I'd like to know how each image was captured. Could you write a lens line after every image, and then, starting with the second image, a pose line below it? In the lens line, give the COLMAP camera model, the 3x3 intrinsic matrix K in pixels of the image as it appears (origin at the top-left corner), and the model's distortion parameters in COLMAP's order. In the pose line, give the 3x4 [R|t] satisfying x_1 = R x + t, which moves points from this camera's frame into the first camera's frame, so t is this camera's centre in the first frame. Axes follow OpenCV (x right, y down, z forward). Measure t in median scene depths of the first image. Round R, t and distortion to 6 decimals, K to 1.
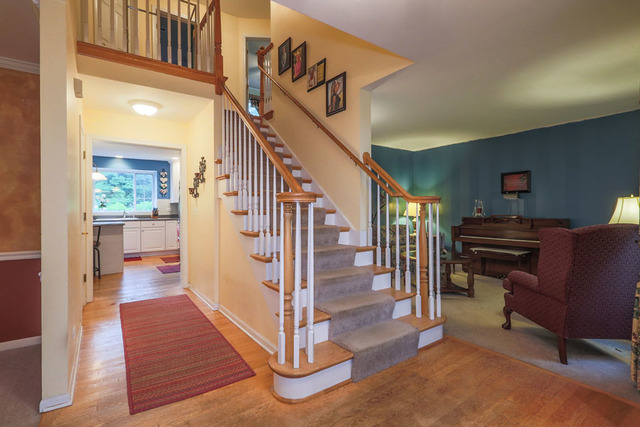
lens RADIAL K [[312.0, 0, 320.0], [0, 312.0, 213.5], [0, 0, 1]] dist [0.037587, -0.000027]
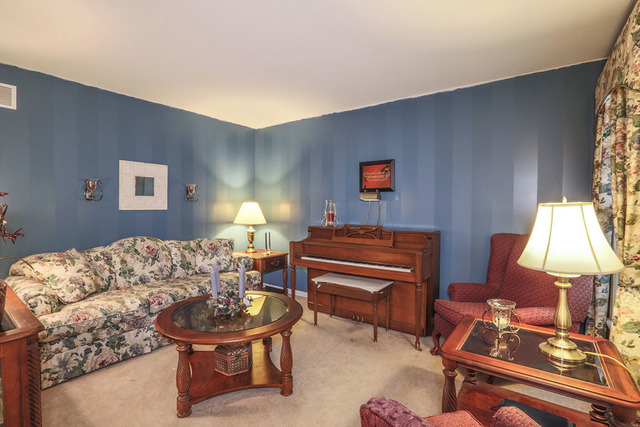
lens RADIAL K [[322.2, 0, 320.0], [0, 322.2, 213.5], [0, 0, 1]] dist [-0.041446, 0.000177]
pose [[0.946888, 0.003854, 0.321541, 0.273308], [-0.004708, 0.999987, 0.001878, -0.018283], [-0.321529, -0.003292, 0.946894, 0.374426]]
